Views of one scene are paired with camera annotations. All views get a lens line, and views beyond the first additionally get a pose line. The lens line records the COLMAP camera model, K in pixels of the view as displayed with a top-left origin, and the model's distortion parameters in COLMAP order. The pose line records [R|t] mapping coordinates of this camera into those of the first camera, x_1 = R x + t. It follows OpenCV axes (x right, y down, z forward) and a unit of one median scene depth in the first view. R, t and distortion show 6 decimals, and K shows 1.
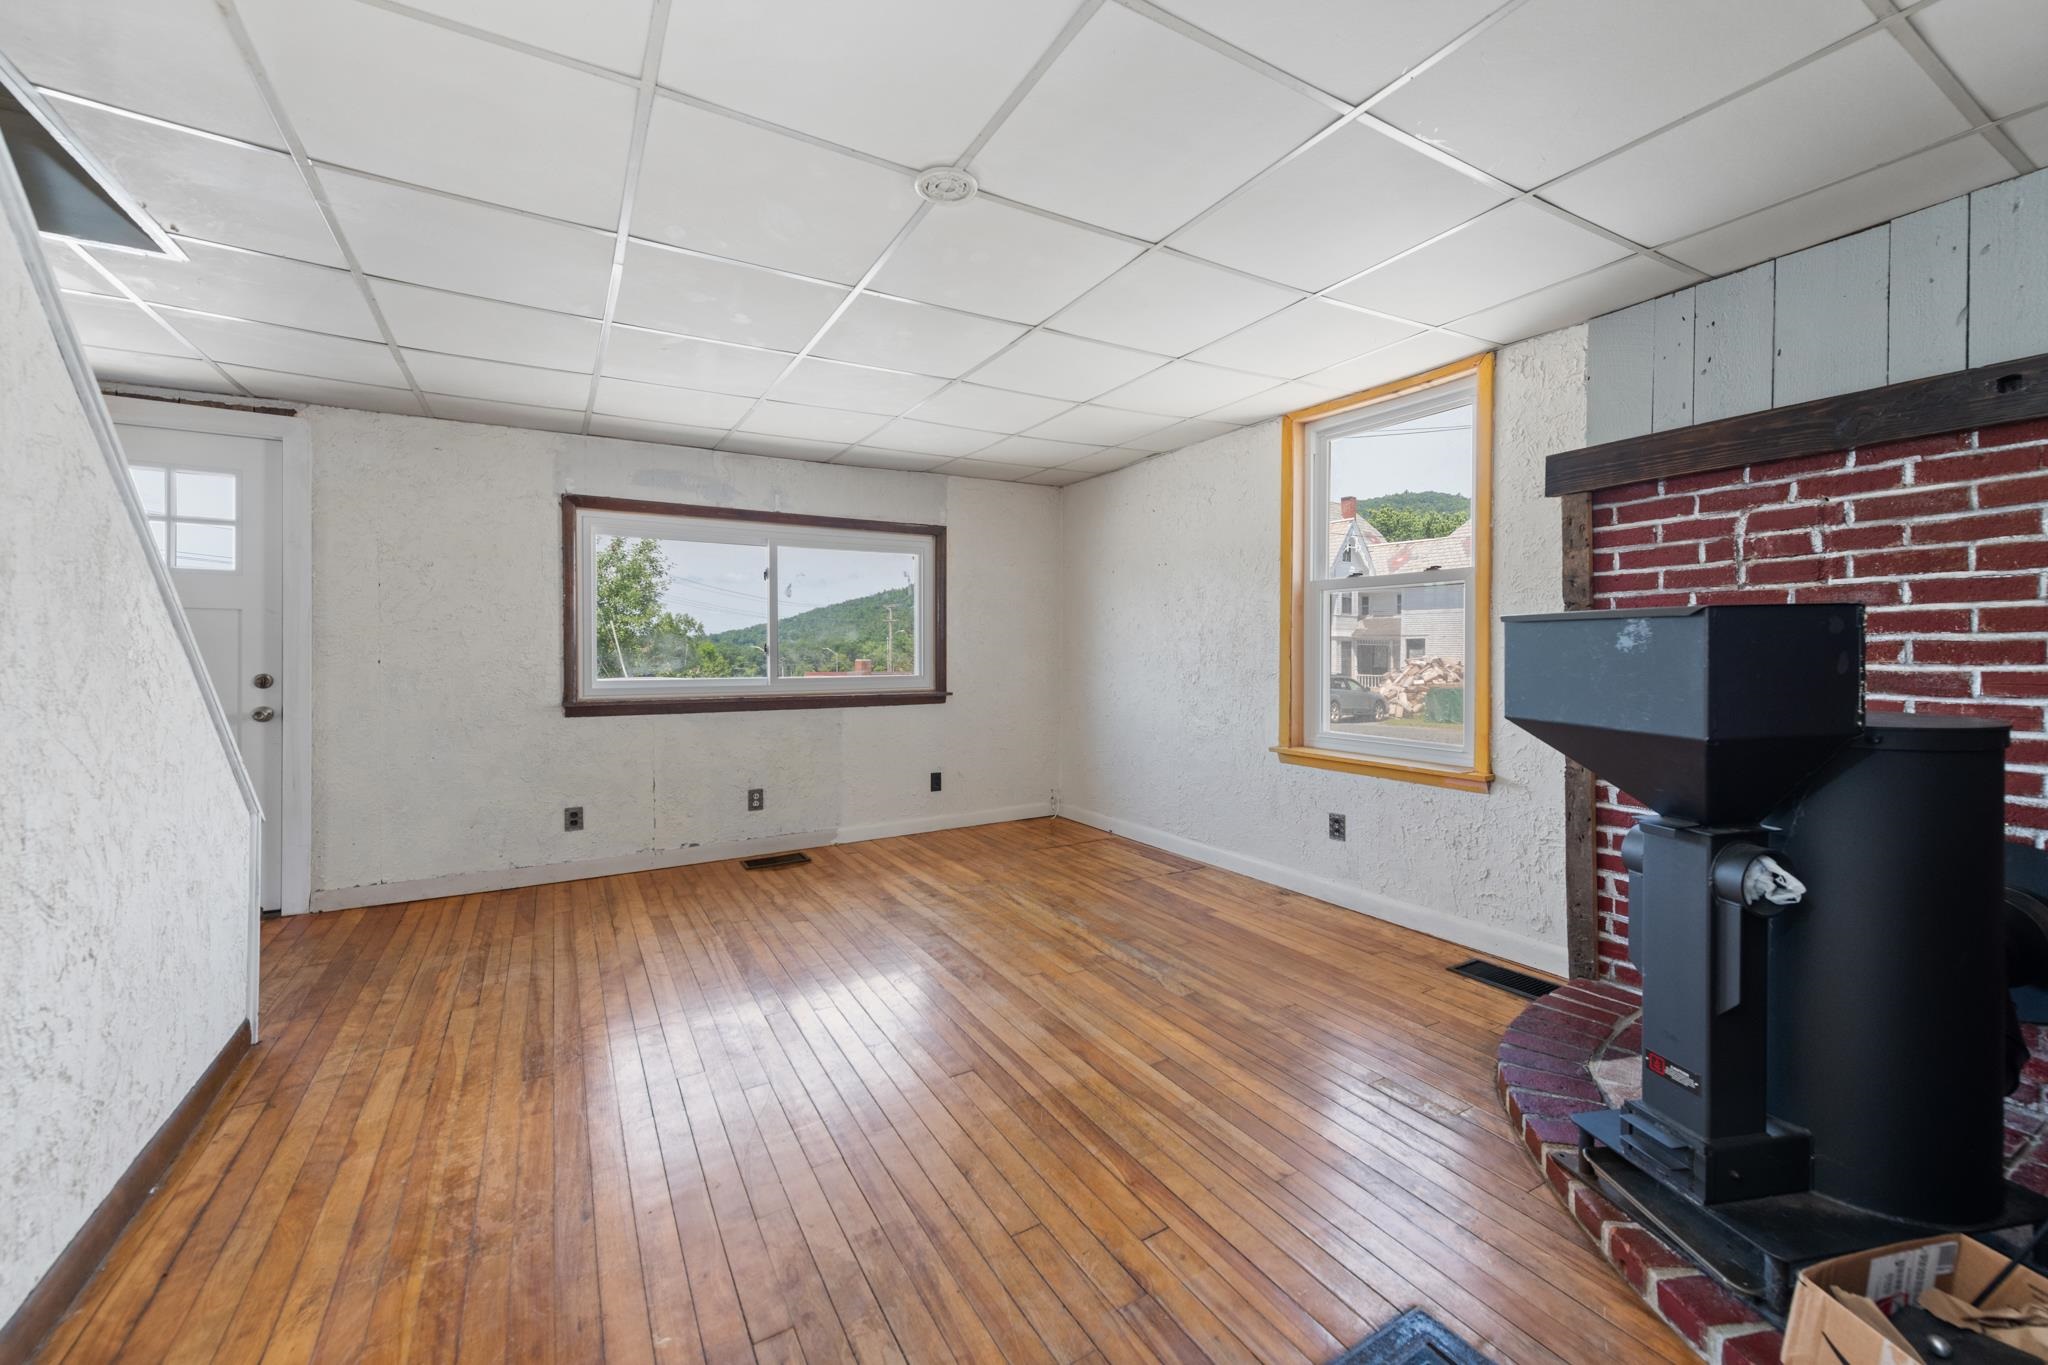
lens RADIAL K [[804.9, 0, 1014.3], [0, 804.9, 663.2], [0, 0, 1]] dist [0.010092, -0.002464]
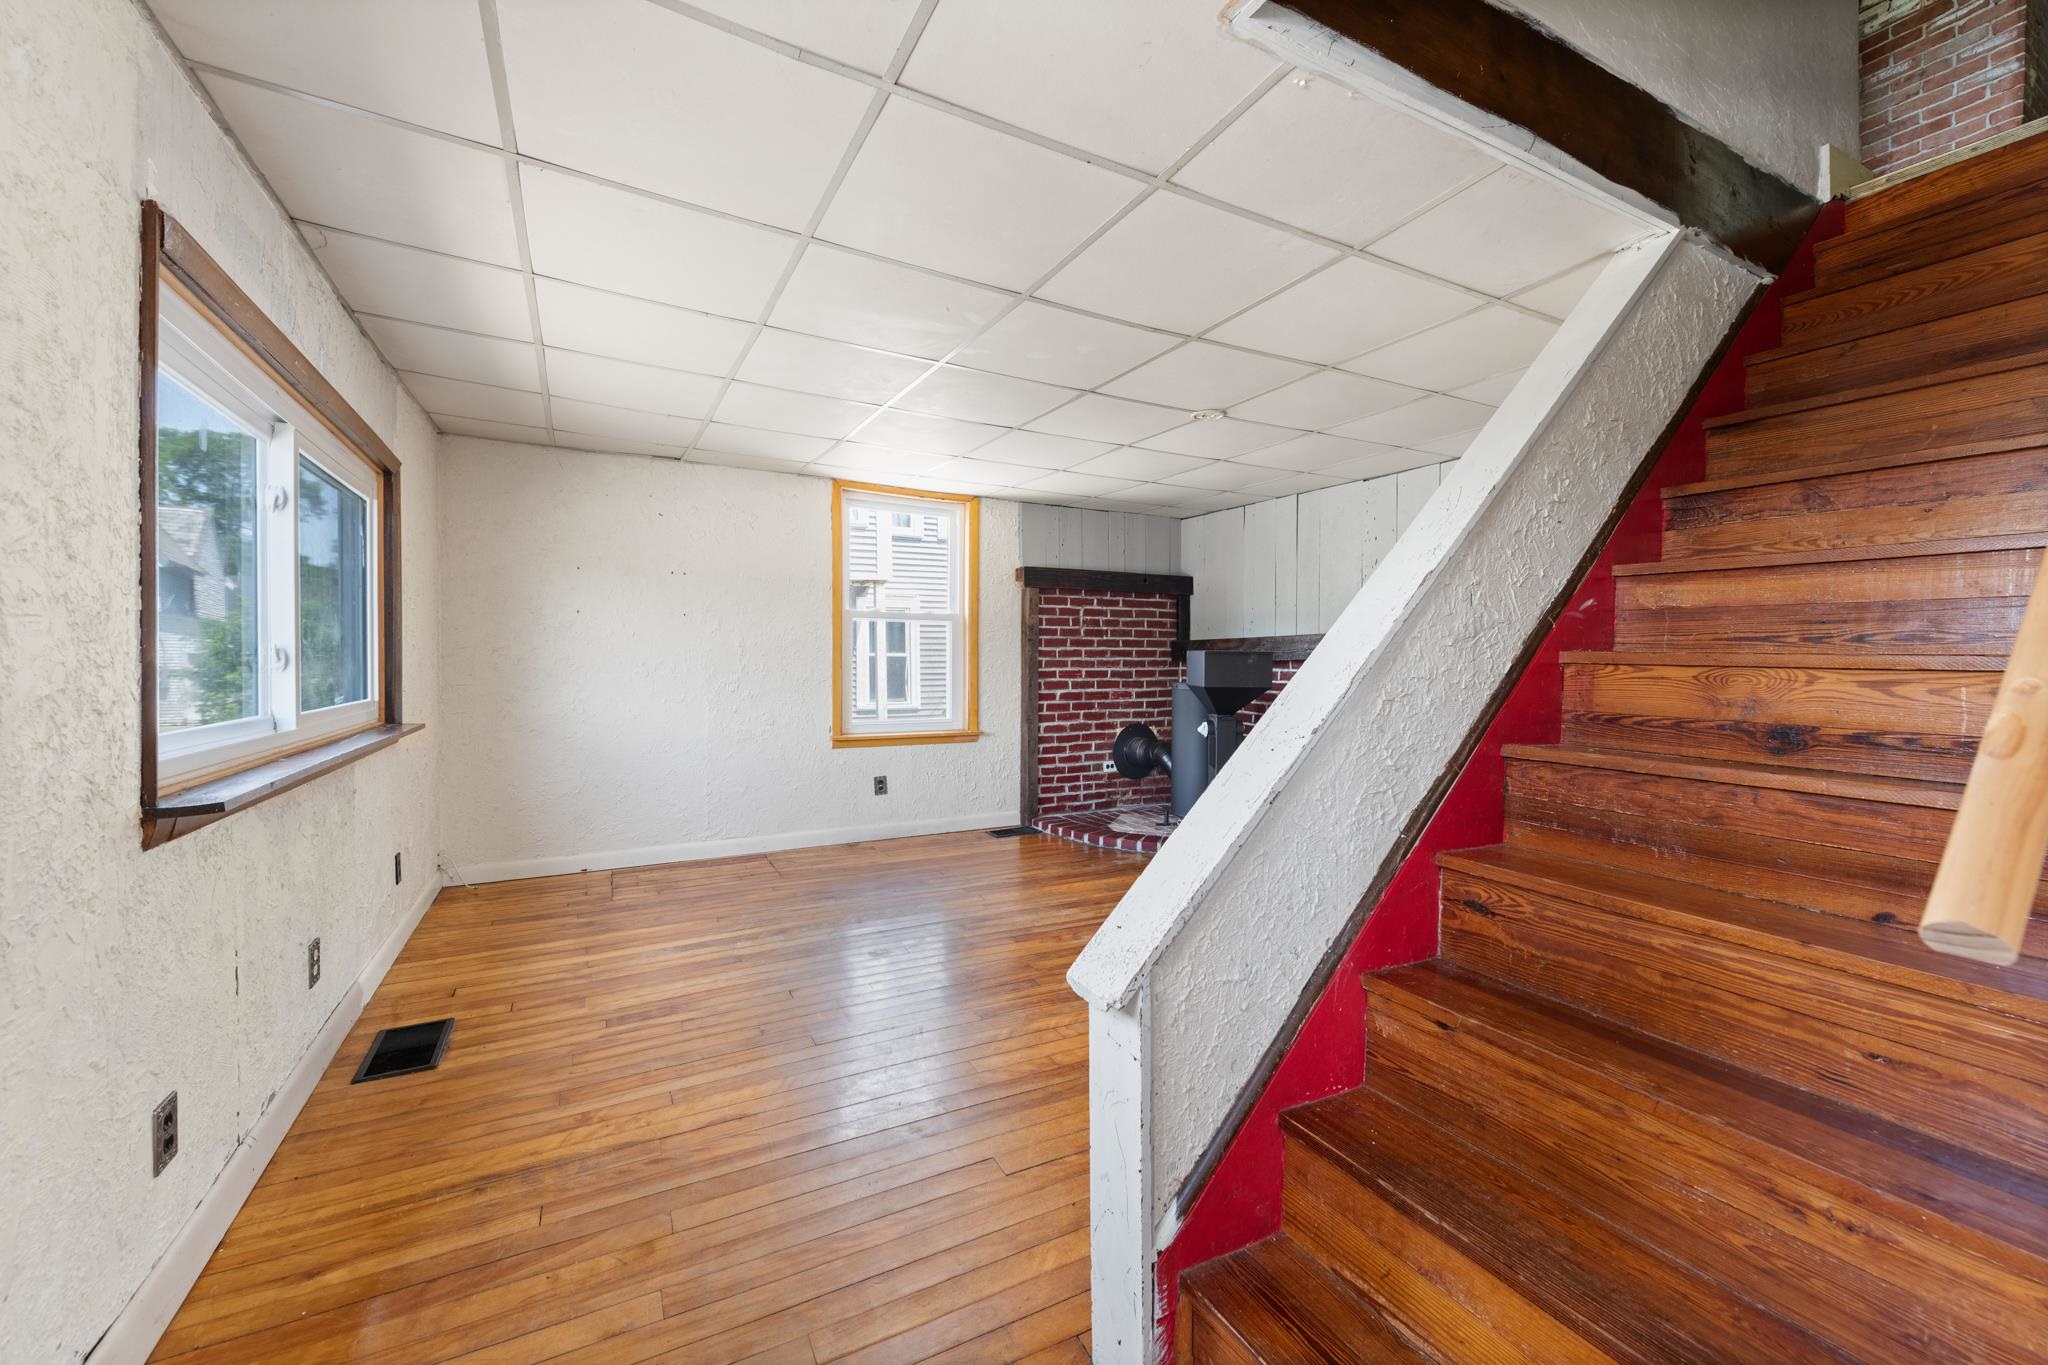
lens RADIAL K [[804.9, 0, 1019.1], [0, 804.9, 670.7], [0, 0, 1]] dist [0.010092, -0.002464]
pose [[0.036298, -0.007079, 0.999316, -1.030536], [0.013455, 0.999888, 0.006594, -0.006634], [-0.999250, 0.013206, 0.036389, 0.714633]]
